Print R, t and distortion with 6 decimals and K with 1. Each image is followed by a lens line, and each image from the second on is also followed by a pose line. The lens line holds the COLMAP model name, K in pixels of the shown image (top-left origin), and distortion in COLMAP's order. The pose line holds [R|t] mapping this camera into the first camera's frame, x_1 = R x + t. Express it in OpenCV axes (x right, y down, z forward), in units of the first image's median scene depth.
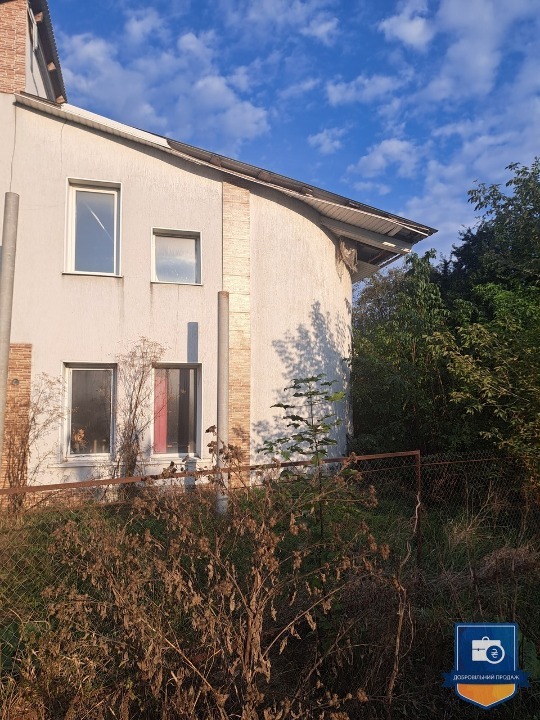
lens RADIAL K [[548.2, 0, 259.4], [0, 548.2, 356.0], [0, 0, 1]] dist [0.058836, -0.061481]
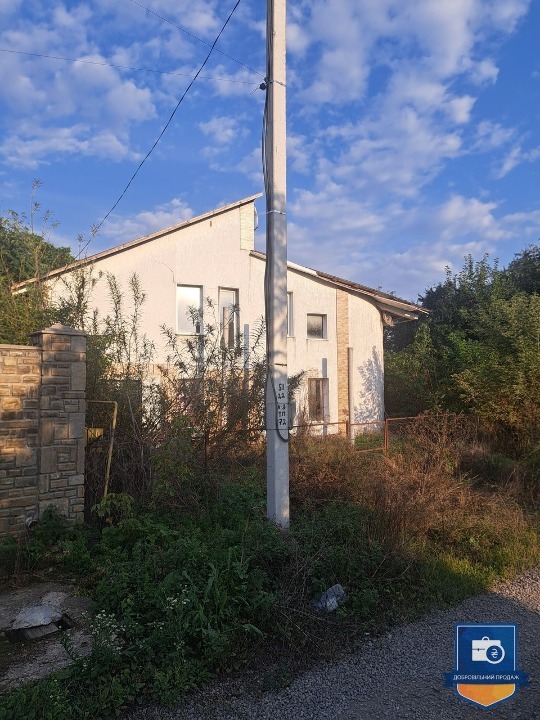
lens RADIAL K [[548.2, 0, 284.6], [0, 548.2, 357.4], [0, 0, 1]] dist [0.058836, -0.061481]
pose [[0.982930, 0.003012, 0.183956, -0.620770], [-0.007581, 0.999680, 0.024141, -0.109231], [-0.183825, -0.025123, 0.982638, -0.950009]]
